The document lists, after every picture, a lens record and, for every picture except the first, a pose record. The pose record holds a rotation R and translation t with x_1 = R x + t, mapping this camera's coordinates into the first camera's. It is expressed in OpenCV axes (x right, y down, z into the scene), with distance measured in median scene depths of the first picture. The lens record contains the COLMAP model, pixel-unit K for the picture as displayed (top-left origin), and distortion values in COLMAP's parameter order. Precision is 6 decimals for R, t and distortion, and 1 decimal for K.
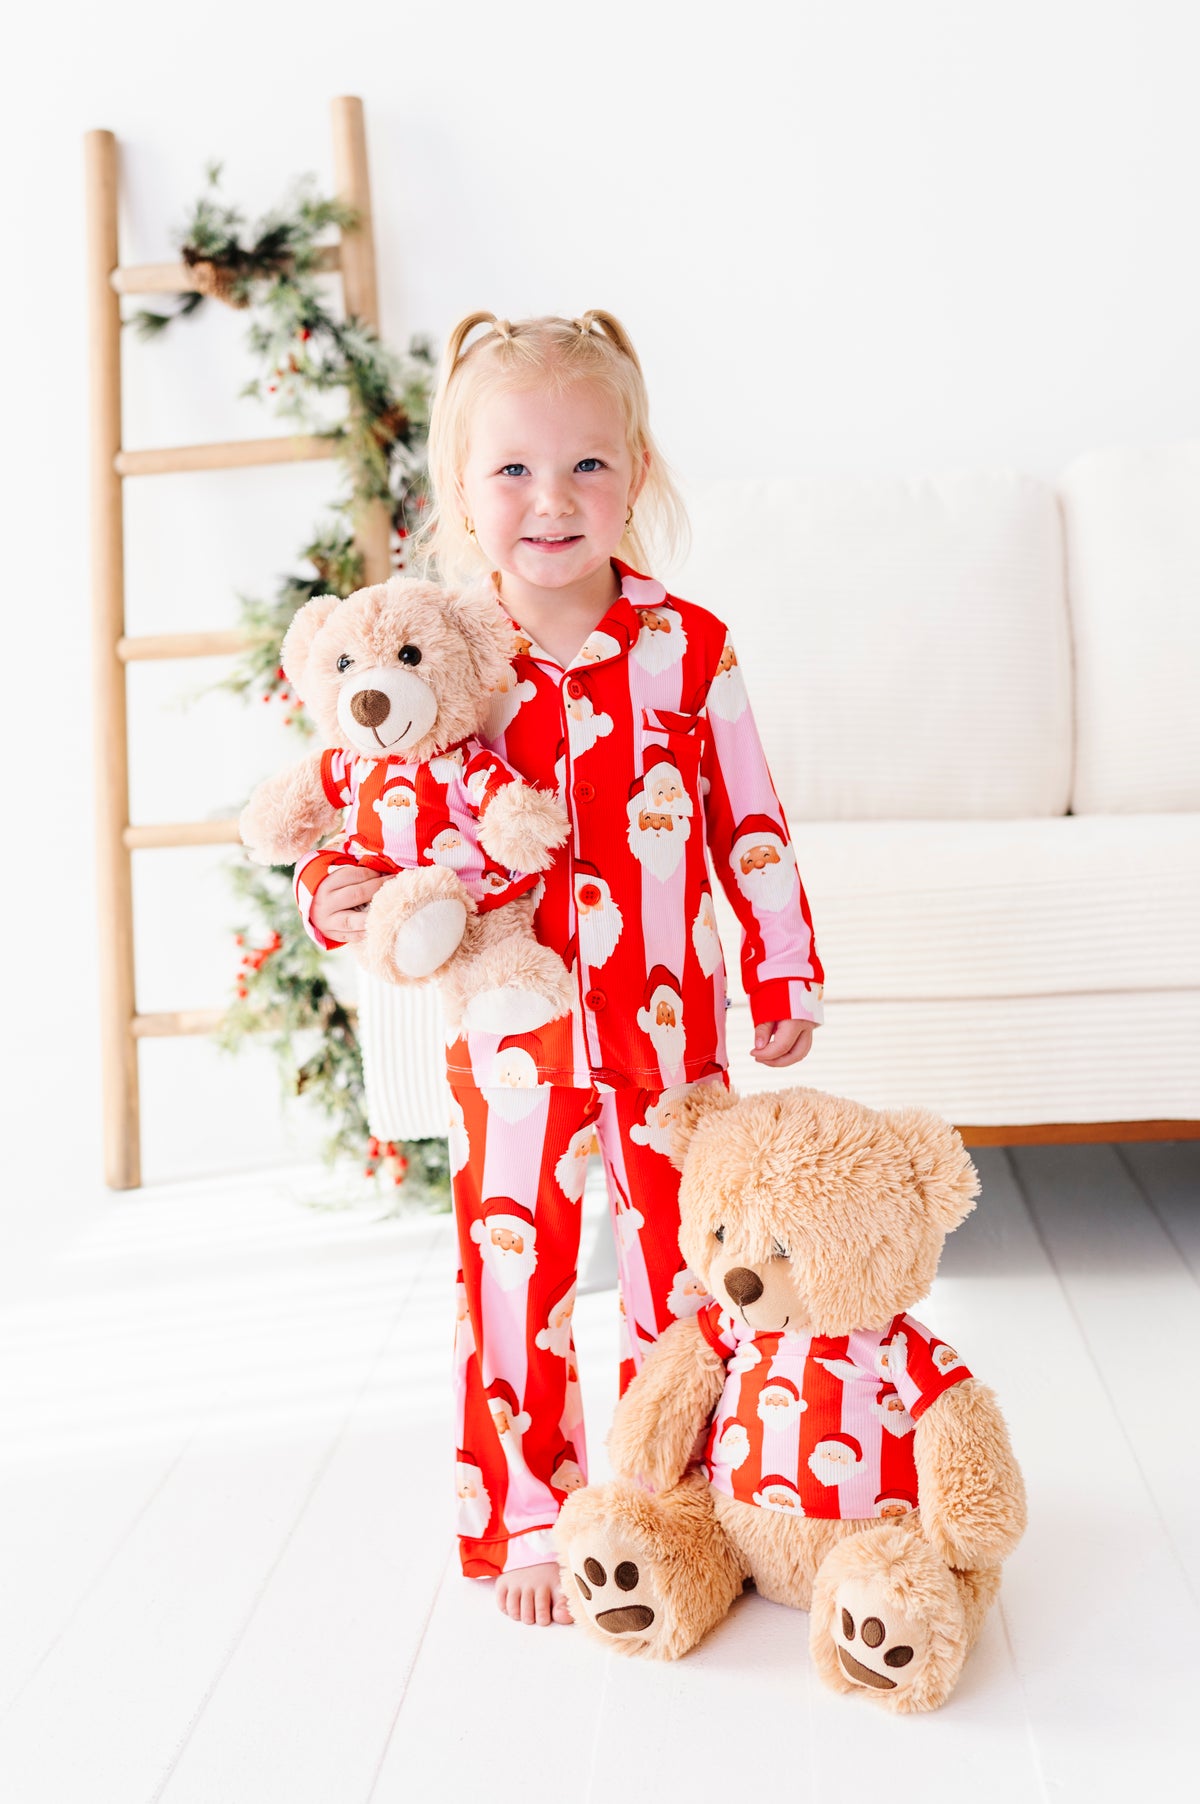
lens RADIAL K [[2100.5, 0, 489.6], [0, 2100.5, 773.1], [0, 0, 1]] dist [-0.011030, 0.000977]
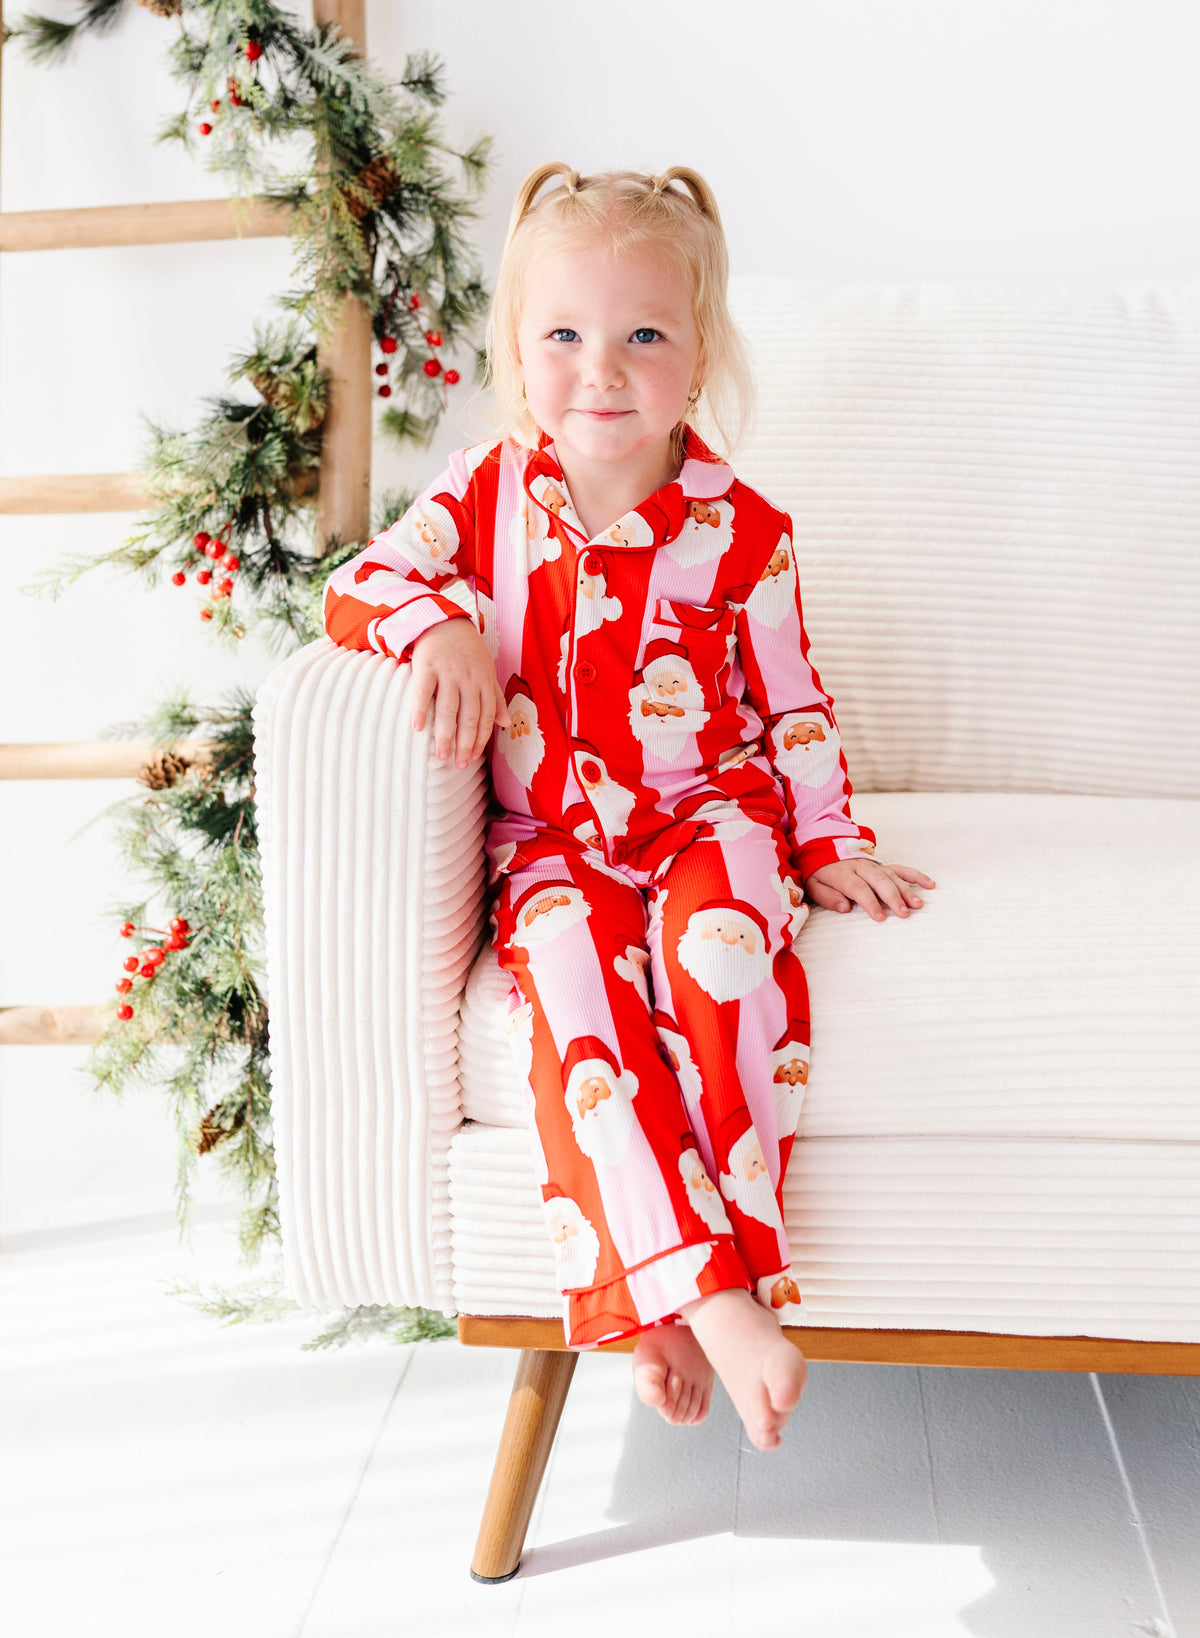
lens RADIAL K [[2159.9, 0, 534.1], [0, 2159.9, 702.9], [0, 0, 1]] dist [-0.001184, -0.009926]
pose [[0.999430, 0.033702, 0.002000, 0.010063], [-0.033759, 0.998300, 0.047511, -0.031371], [-0.000396, -0.047551, 0.998869, 0.281292]]
